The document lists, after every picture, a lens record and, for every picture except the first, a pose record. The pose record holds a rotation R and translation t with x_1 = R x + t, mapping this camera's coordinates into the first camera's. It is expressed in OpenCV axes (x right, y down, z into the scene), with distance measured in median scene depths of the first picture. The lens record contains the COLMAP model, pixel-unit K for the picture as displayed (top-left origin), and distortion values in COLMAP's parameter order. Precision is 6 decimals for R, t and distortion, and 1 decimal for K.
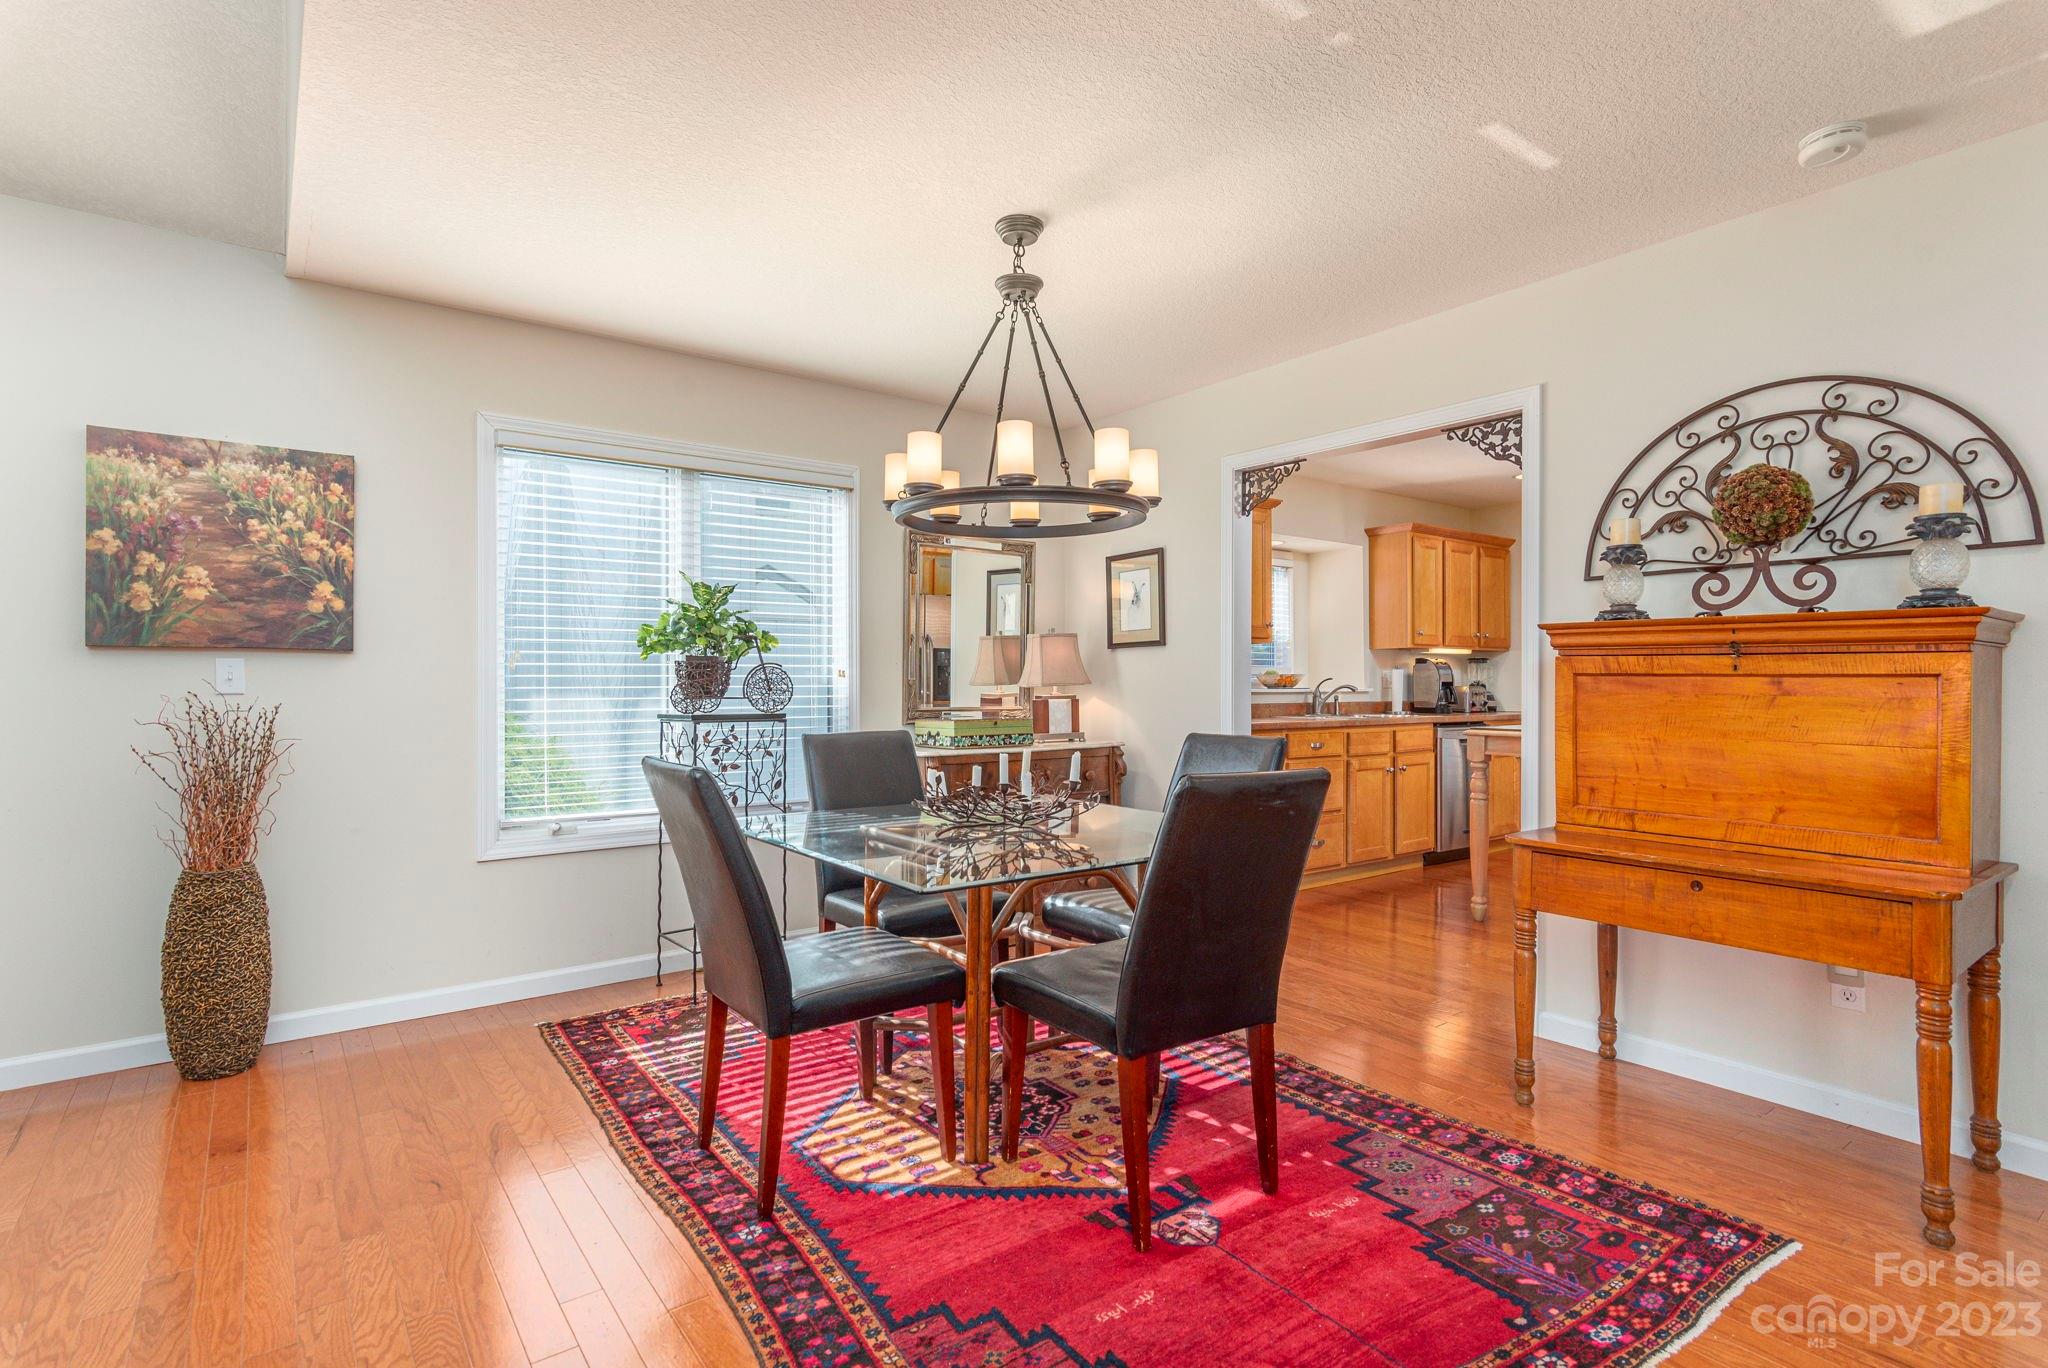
lens RADIAL K [[1009.9, 0, 1024.0], [0, 1009.9, 684.0], [0, 0, 1]] dist [0.011154, -0.000172]
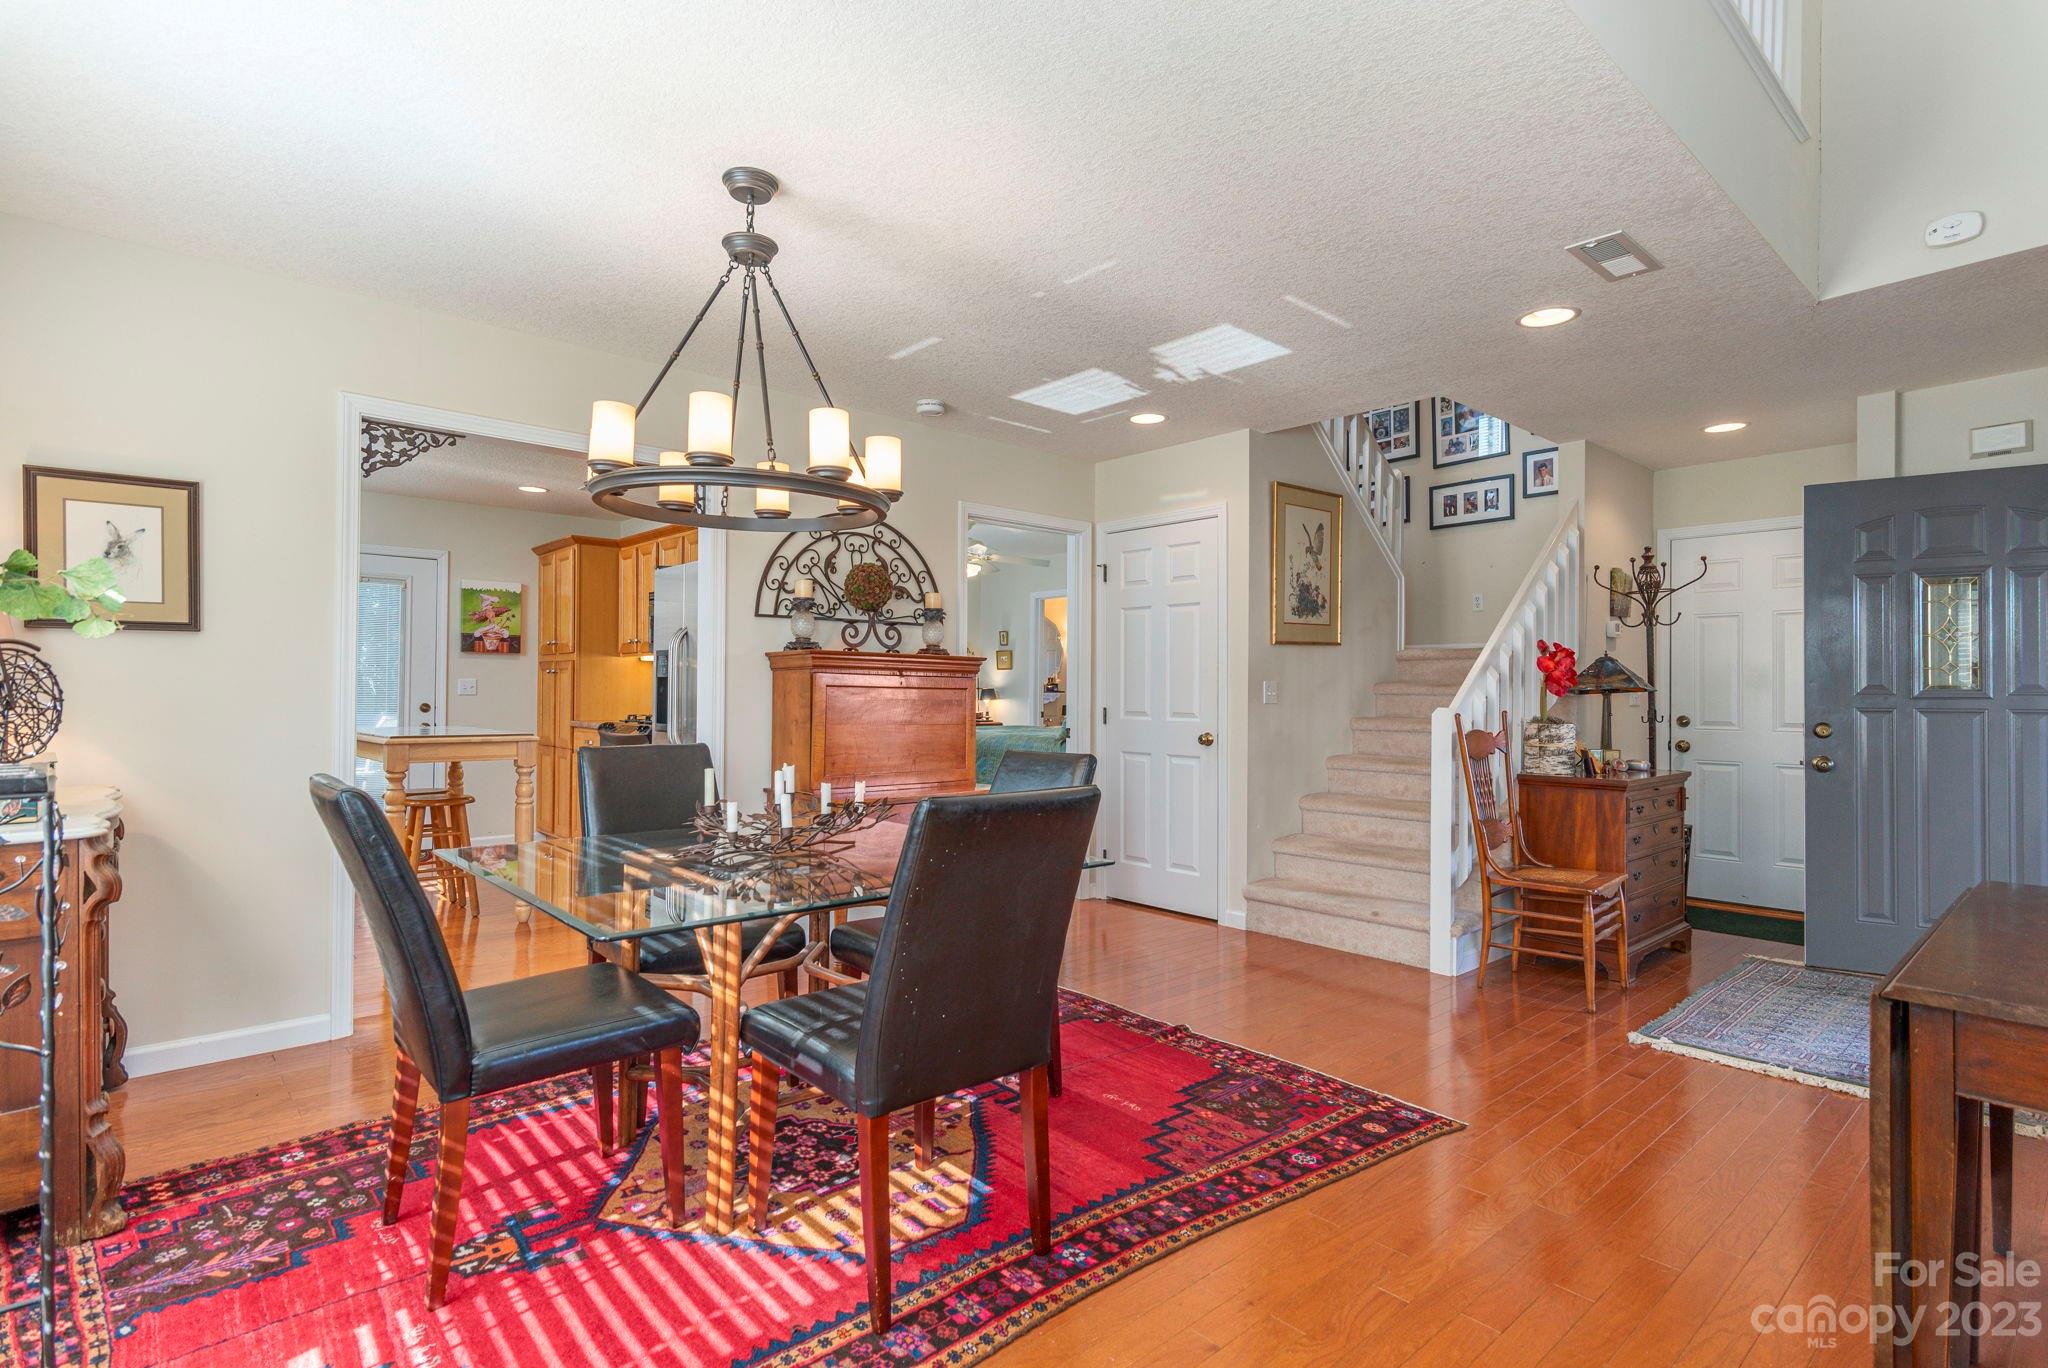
lens RADIAL K [[1009.9, 0, 1024.0], [0, 1009.9, 684.0], [0, 0, 1]] dist [0.011154, -0.000172]
pose [[-0.090193, 0.008117, 0.995891, -0.918431], [-0.004705, 0.999952, -0.008576, -0.000752], [-0.995913, -0.005459, -0.090151, 0.841594]]
